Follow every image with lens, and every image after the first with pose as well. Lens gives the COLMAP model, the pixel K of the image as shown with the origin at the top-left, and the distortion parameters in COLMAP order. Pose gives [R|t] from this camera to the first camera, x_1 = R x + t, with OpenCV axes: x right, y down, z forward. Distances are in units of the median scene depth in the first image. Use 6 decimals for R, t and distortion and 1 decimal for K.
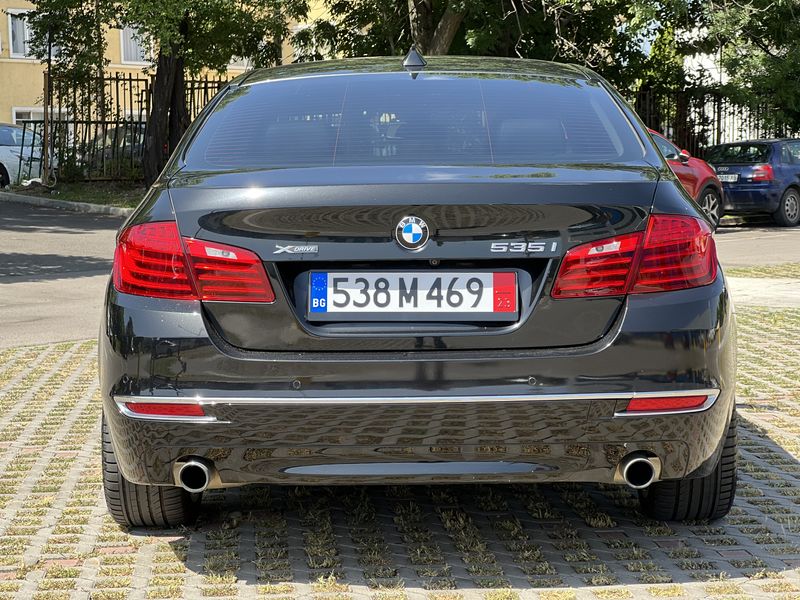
lens RADIAL K [[1758.9, 0, 396.7], [0, 1758.9, 297.5], [0, 0, 1]] dist [0.184309, 0.000000]
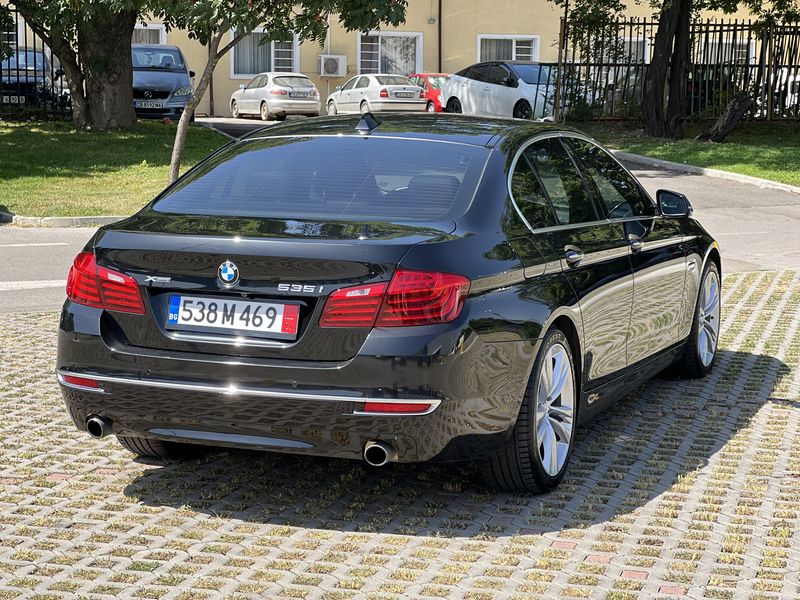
lens RADIAL K [[1758.9, 0, 398.8], [0, 1758.9, 303.4], [0, 0, 1]] dist [0.184309, 0.000000]
pose [[0.934913, 0.070011, -0.347901, 0.630495], [-0.051594, 0.996746, 0.061936, -0.106956], [0.351105, -0.039955, 0.935483, -0.286522]]
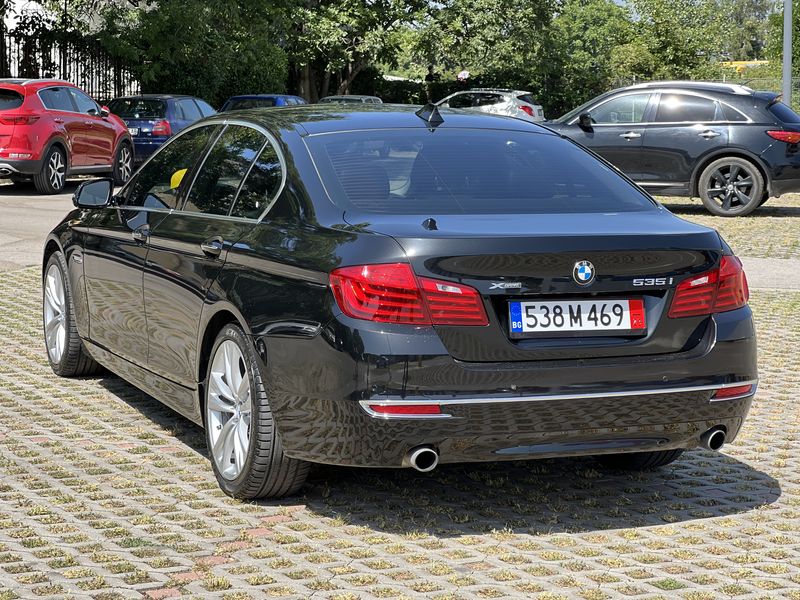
lens RADIAL K [[1758.9, 0, 400.3], [0, 1758.9, 297.6], [0, 0, 1]] dist [0.184309, 0.000000]
pose [[0.904701, -0.018648, 0.425640, -0.695132], [0.000731, 0.999108, 0.042218, -0.074436], [-0.426047, -0.037883, 0.903907, -0.174156]]
